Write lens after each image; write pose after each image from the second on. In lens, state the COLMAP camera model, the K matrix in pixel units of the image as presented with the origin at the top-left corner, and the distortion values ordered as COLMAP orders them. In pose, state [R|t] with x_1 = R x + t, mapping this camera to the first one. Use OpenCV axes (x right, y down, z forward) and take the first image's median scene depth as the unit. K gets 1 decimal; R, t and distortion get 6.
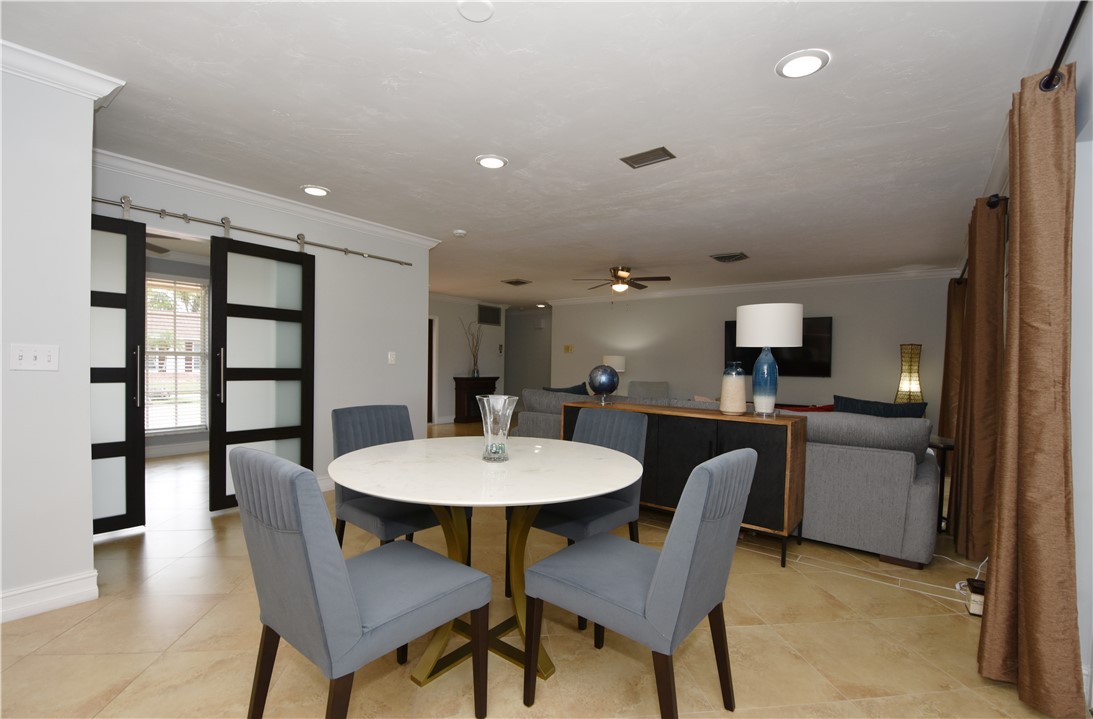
lens RADIAL K [[489.9, 0, 546.5], [0, 489.9, 359.5], [0, 0, 1]] dist [-0.000498, 0.000033]
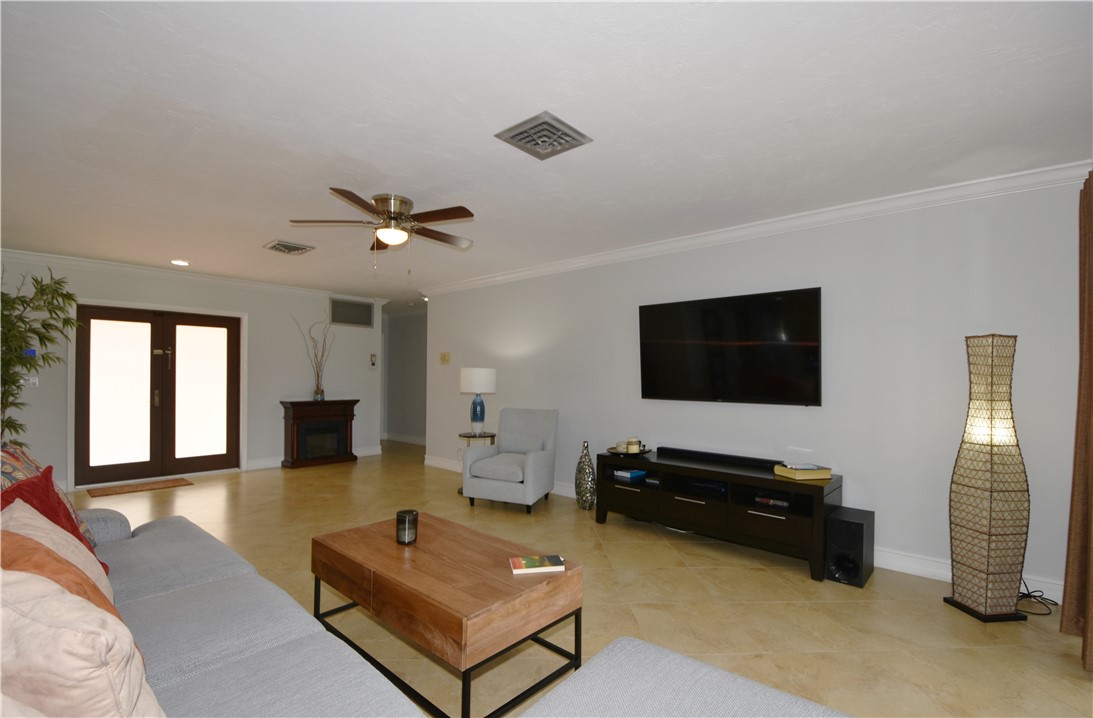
lens RADIAL K [[503.5, 0, 546.5], [0, 503.5, 359.0], [0, 0, 1]] dist [-0.000720, -0.000418]
pose [[0.996672, -0.006061, -0.081292, 0.238573], [0.003351, 0.999436, -0.033427, 0.002099], [0.081448, 0.033043, 0.996130, 0.322430]]
